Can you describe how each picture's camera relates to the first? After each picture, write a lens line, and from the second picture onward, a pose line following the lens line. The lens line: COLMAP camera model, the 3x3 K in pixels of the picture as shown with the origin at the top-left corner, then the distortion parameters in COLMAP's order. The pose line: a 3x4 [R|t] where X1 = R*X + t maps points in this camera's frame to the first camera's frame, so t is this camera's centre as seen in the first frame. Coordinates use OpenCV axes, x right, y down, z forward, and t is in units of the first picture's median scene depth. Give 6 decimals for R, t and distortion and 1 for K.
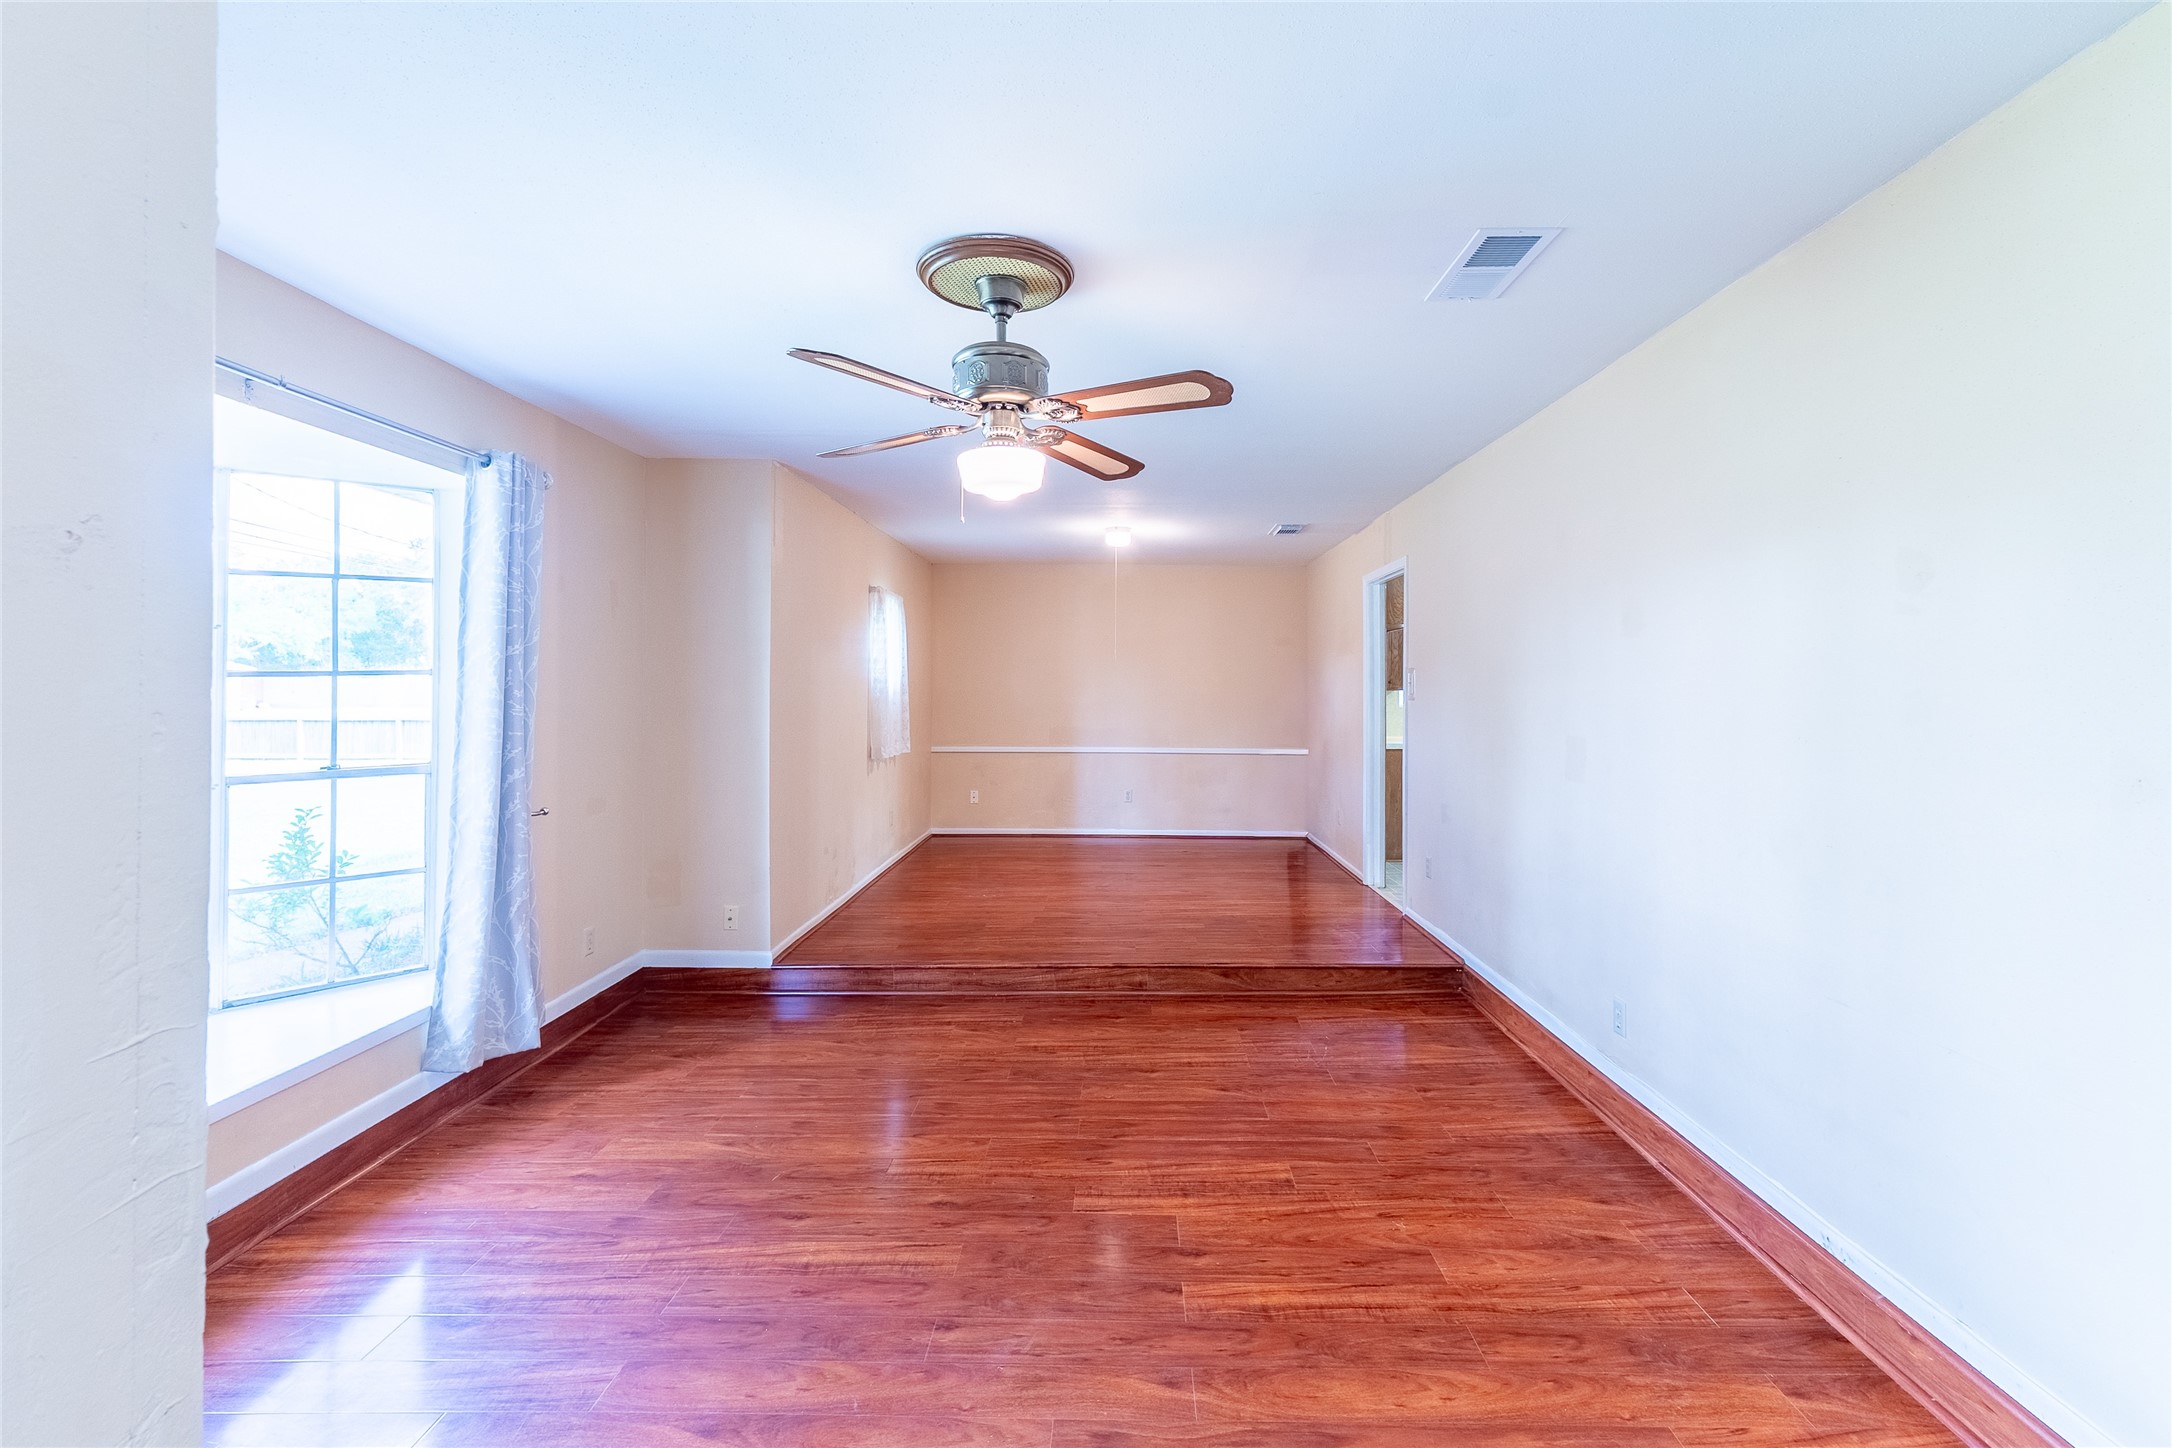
lens RADIAL K [[949.4, 0, 1099.1], [0, 949.4, 710.9], [0, 0, 1]] dist [0.003142, 0.000592]
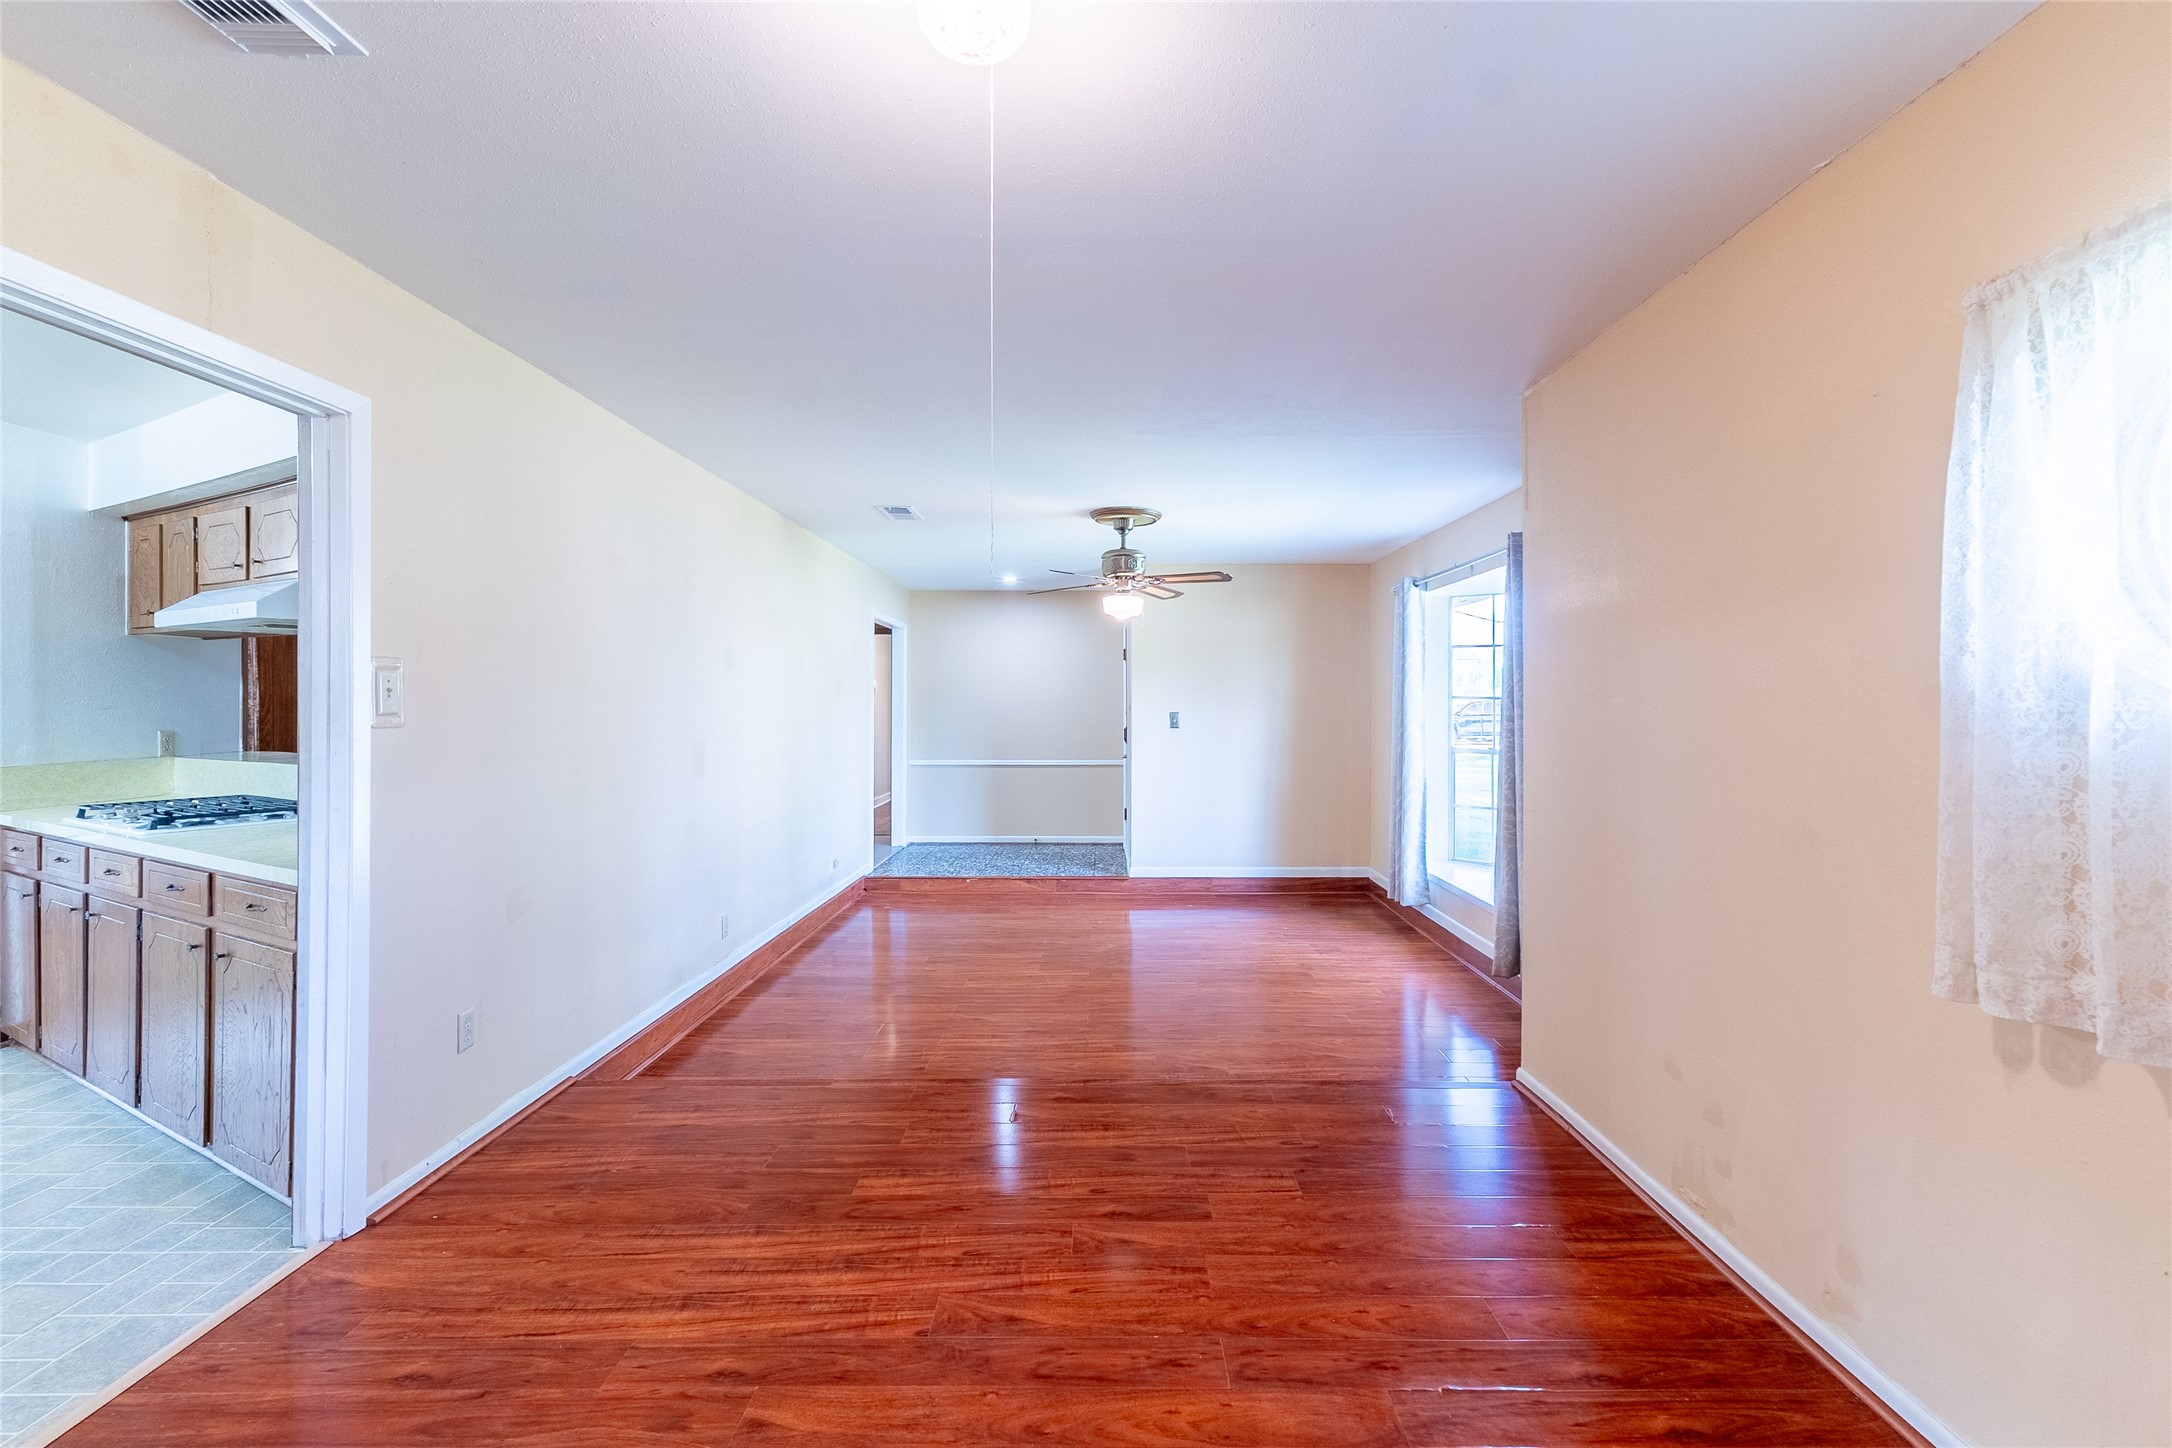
lens RADIAL K [[935.9, 0, 1106.9], [0, 935.9, 696.8], [0, 0, 1]] dist [0.001700, 0.000335]
pose [[-0.999635, -0.005931, -0.026369, -0.010364], [-0.006130, 0.999953, 0.007476, -0.061450], [0.026323, 0.007635, -0.999624, 2.972471]]
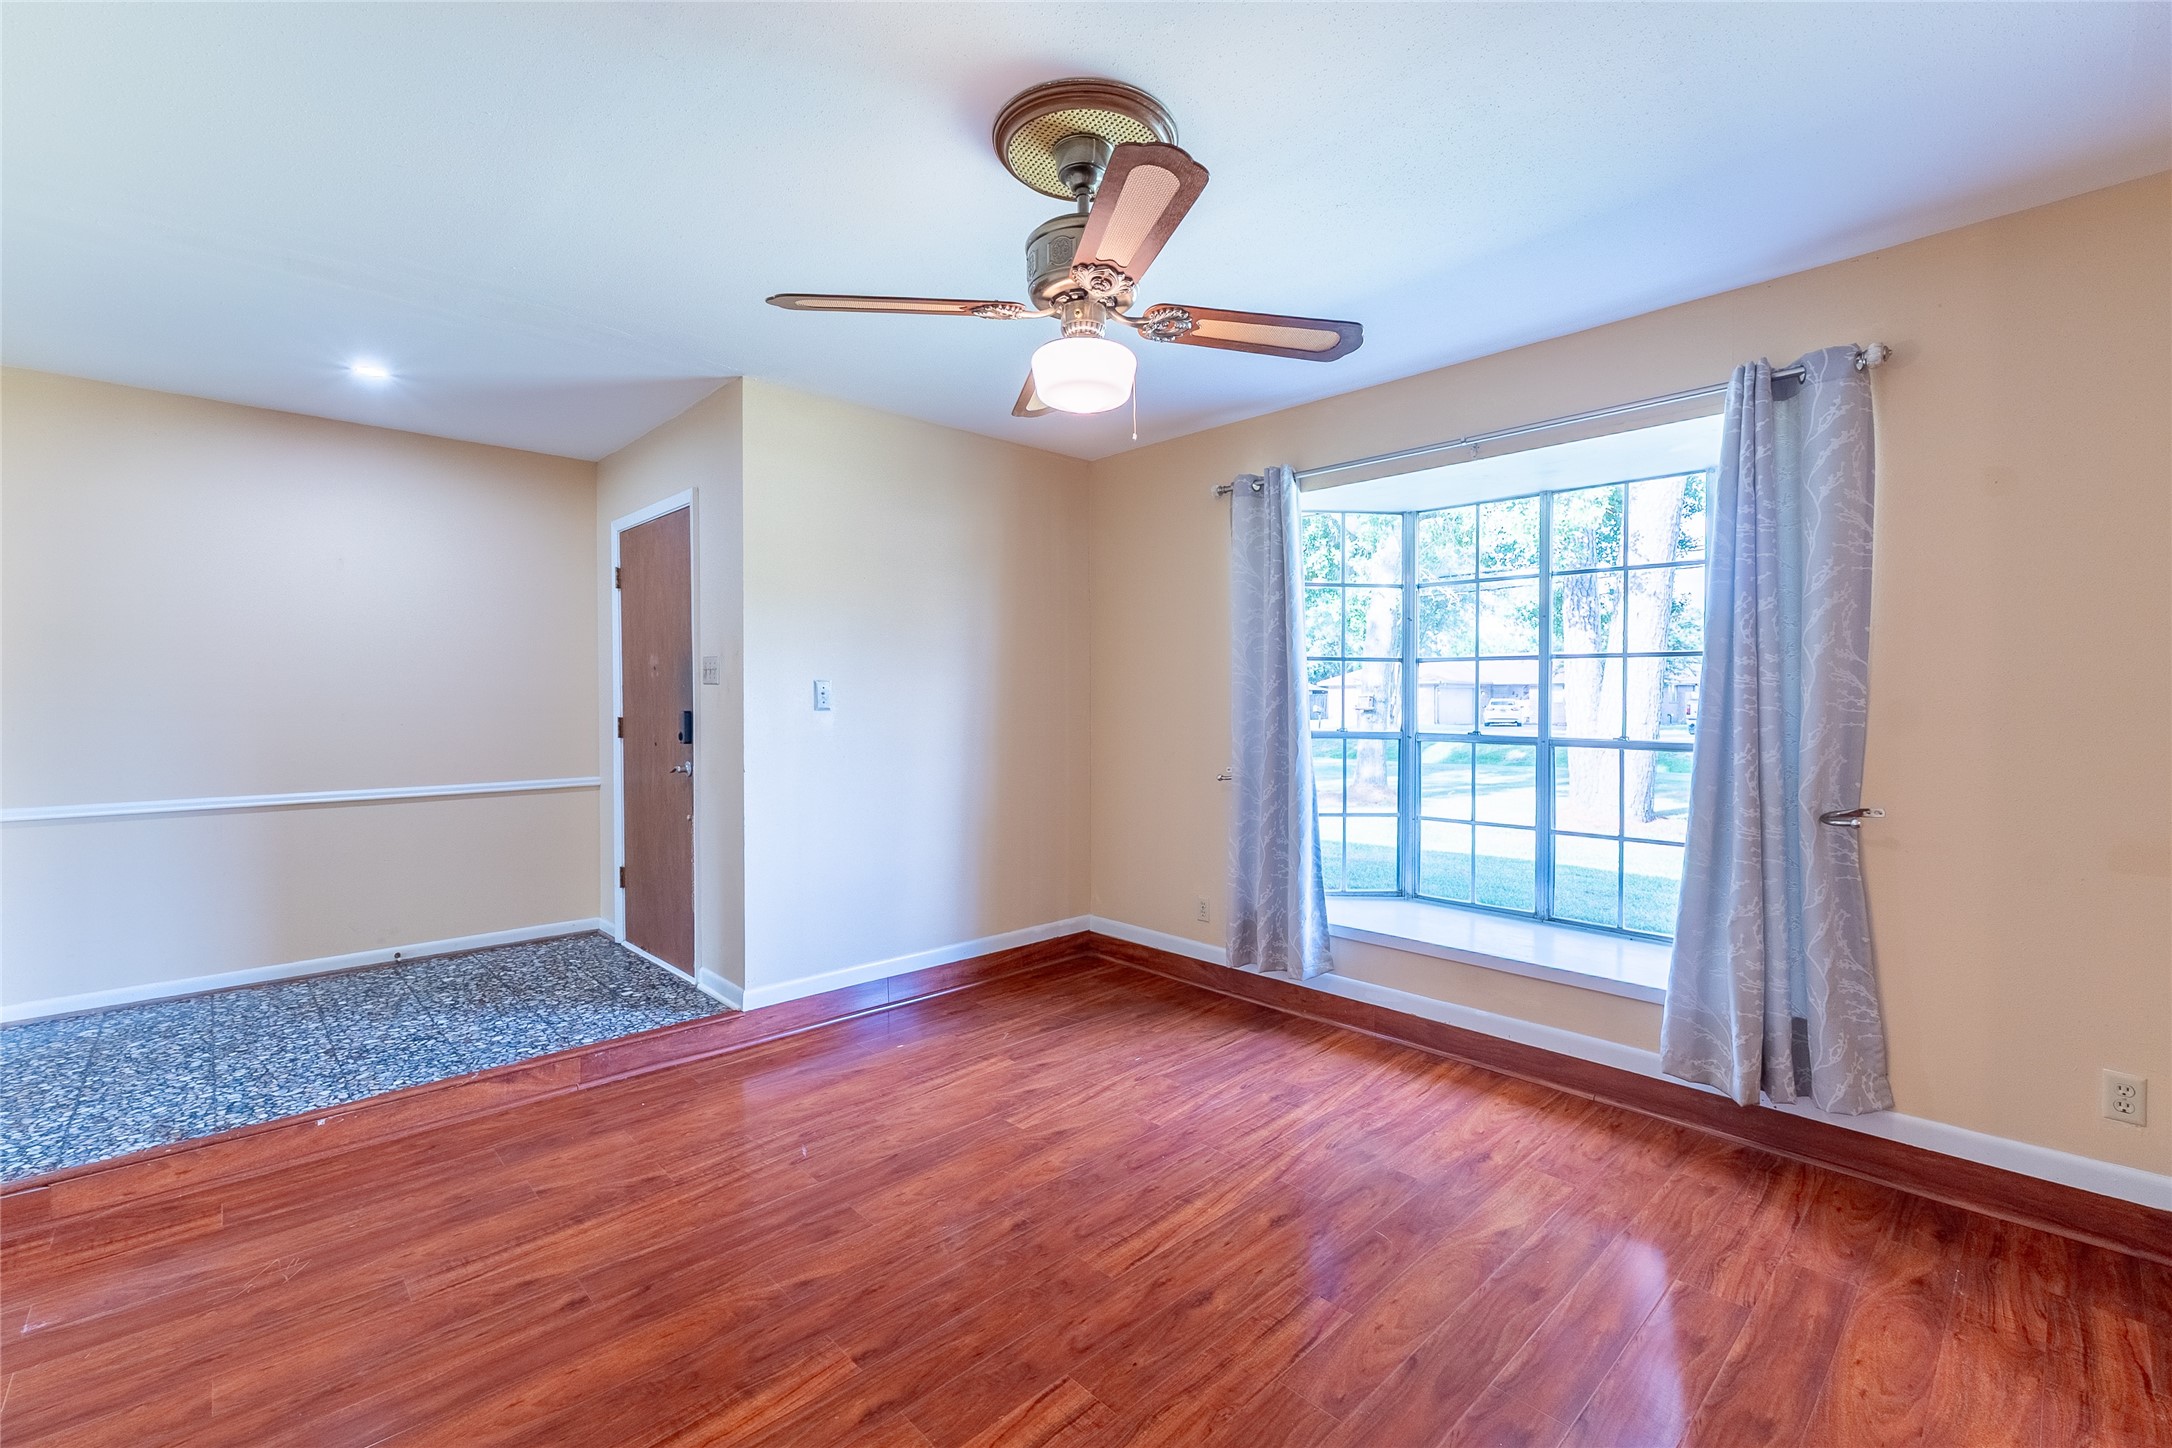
lens RADIAL K [[935.9, 0, 1106.9], [0, 935.9, 696.8], [0, 0, 1]] dist [0.001700, 0.000335]
pose [[-0.705064, -0.008698, -0.709090, 0.454751], [-0.017938, 0.999824, 0.005572, 0.016557], [0.708916, 0.016648, -0.705096, 1.513917]]
